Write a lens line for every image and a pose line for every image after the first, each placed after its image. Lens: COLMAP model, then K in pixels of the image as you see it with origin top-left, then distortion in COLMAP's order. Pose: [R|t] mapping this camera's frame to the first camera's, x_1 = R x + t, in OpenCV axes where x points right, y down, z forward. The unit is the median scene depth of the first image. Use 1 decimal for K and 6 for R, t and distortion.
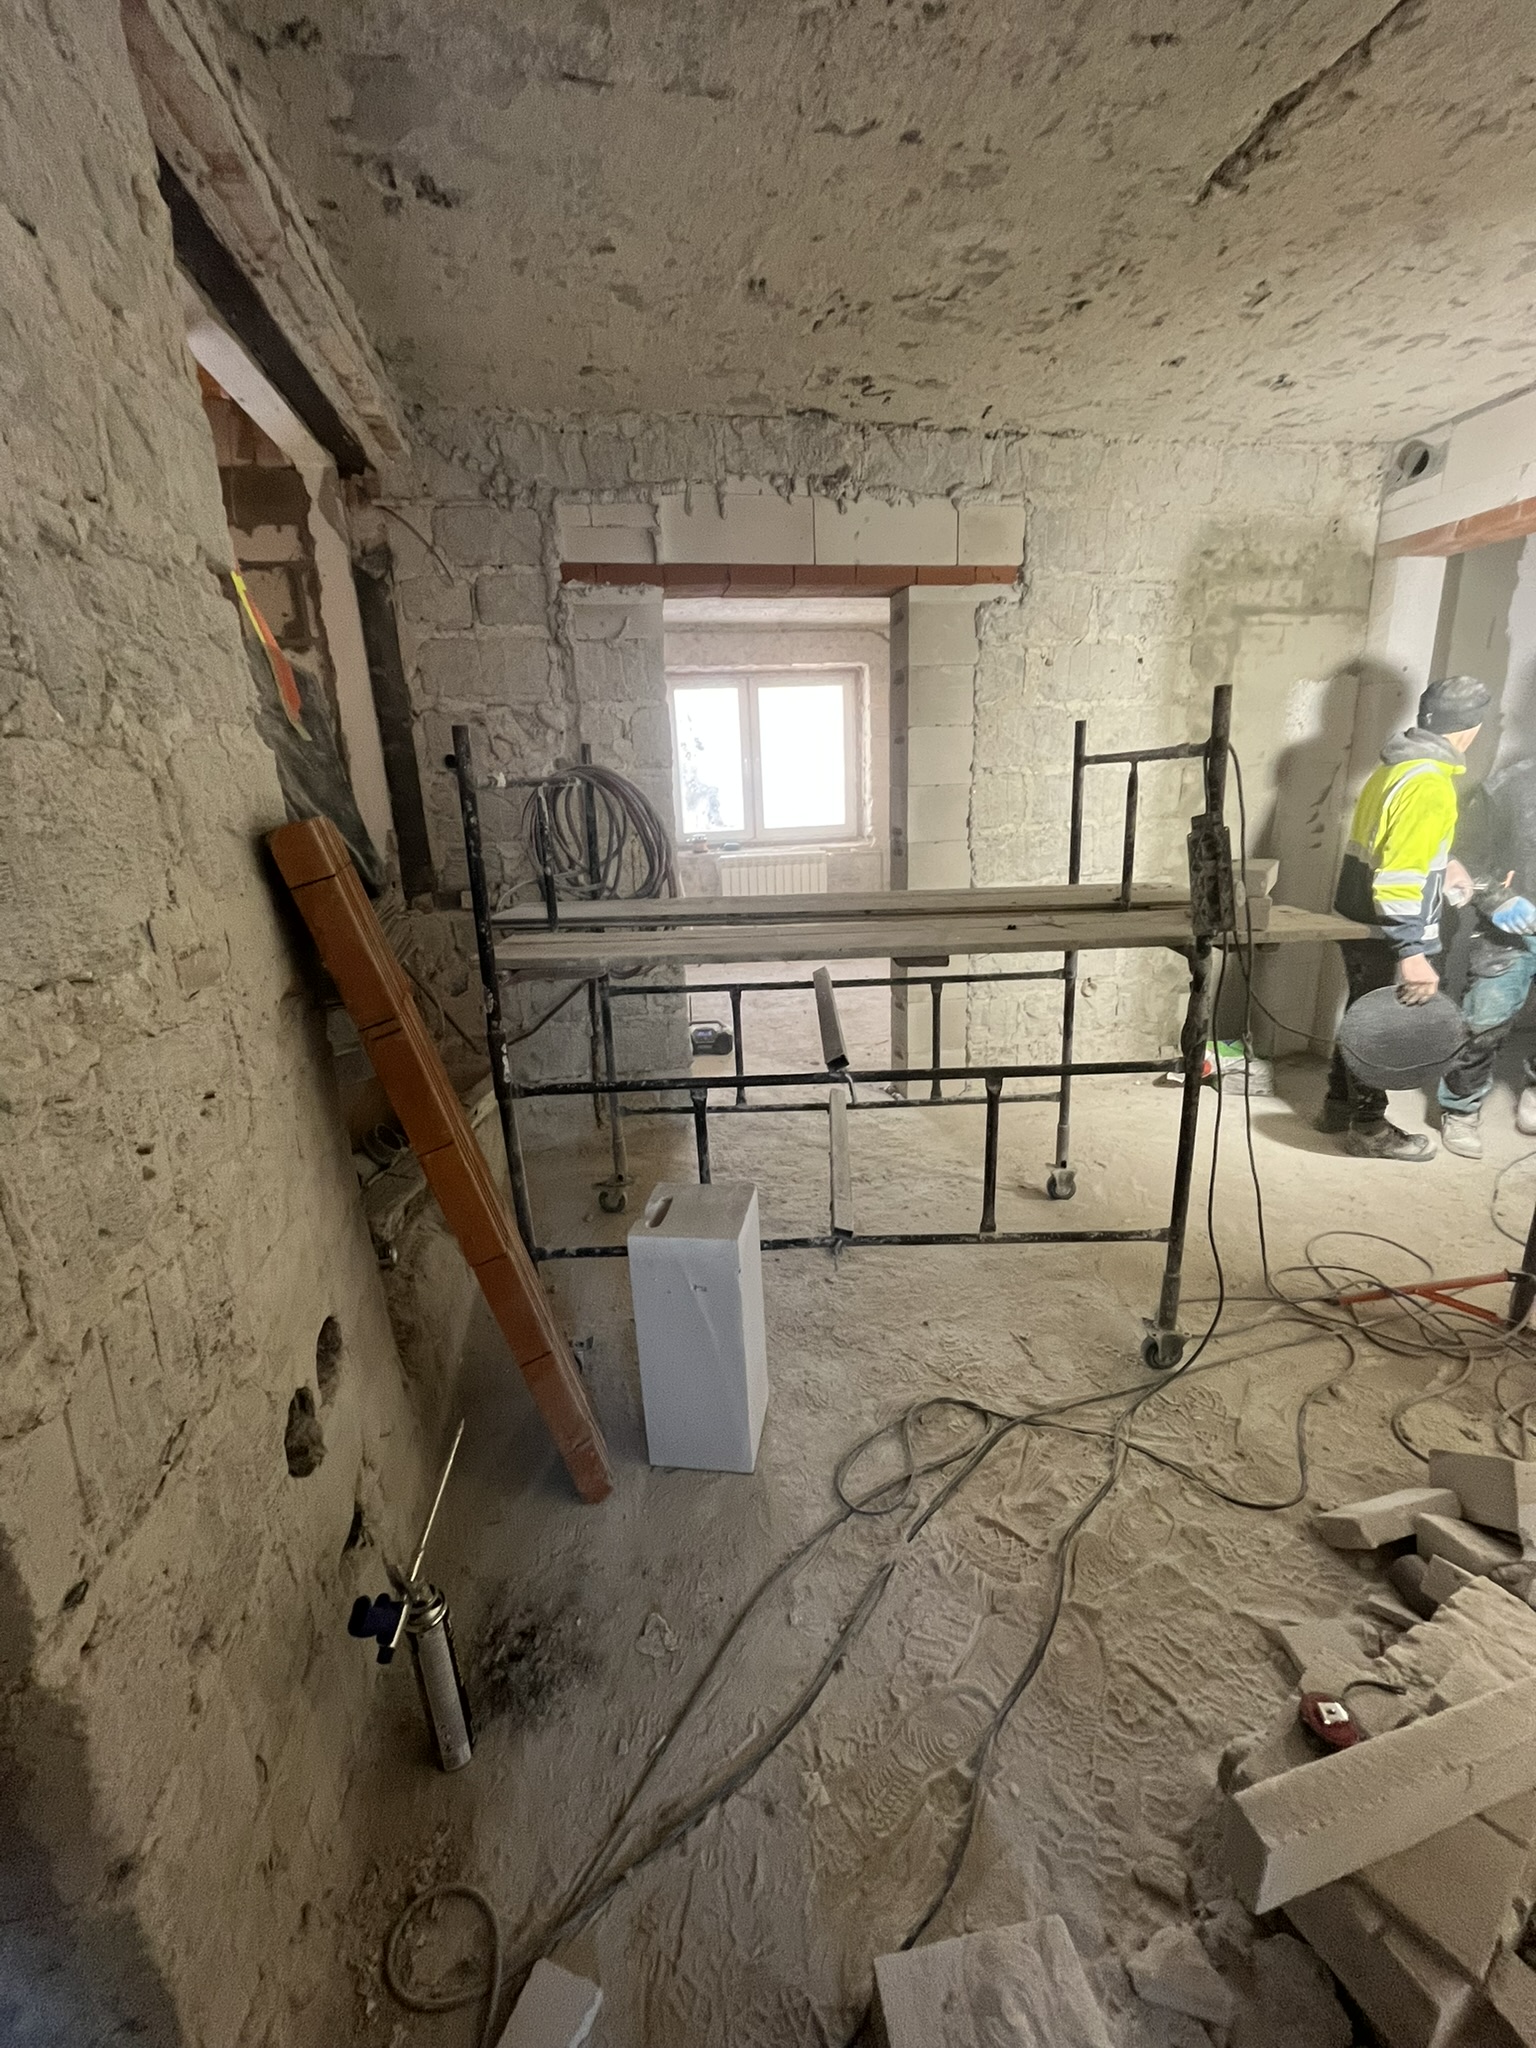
lens RADIAL K [[832.0, 0, 767.1], [0, 832.0, 1012.2], [0, 0, 1]] dist [-0.003677, 0.000187]
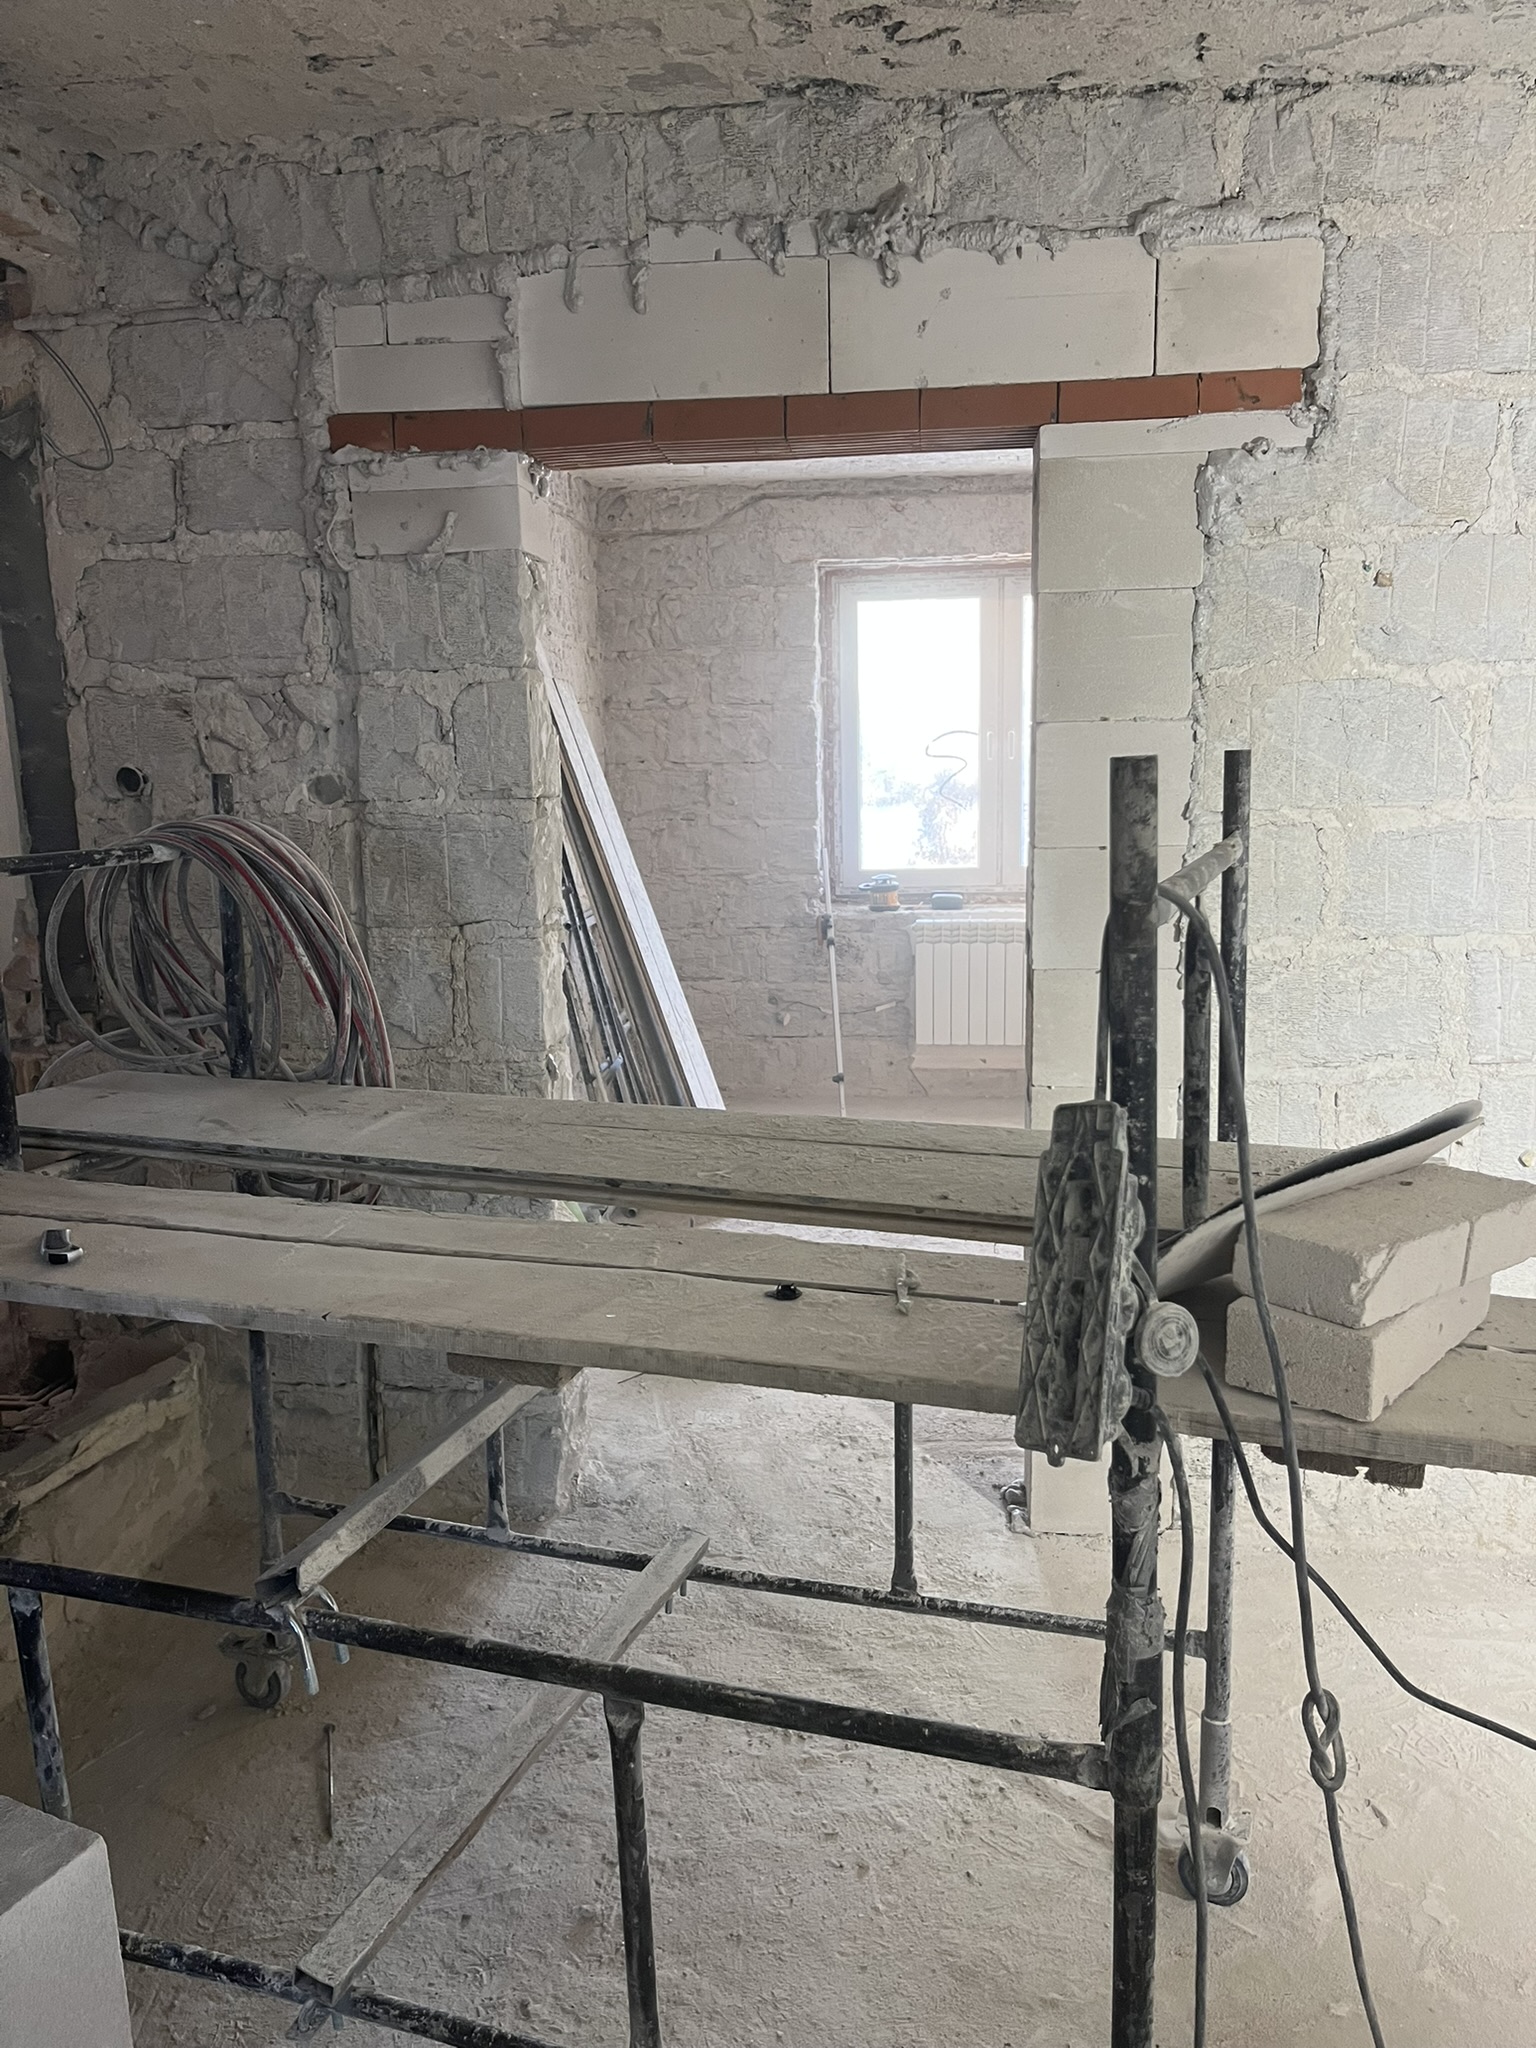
lens RADIAL K [[1527.3, 0, 767.6], [0, 1527.3, 1031.7], [0, 0, 1]] dist [0.094336, -0.130787]
pose [[0.953931, 0.073770, -0.290814, 0.320881], [-0.095819, 0.993447, -0.062300, -0.118349], [0.284313, 0.087295, 0.954749, 0.177724]]
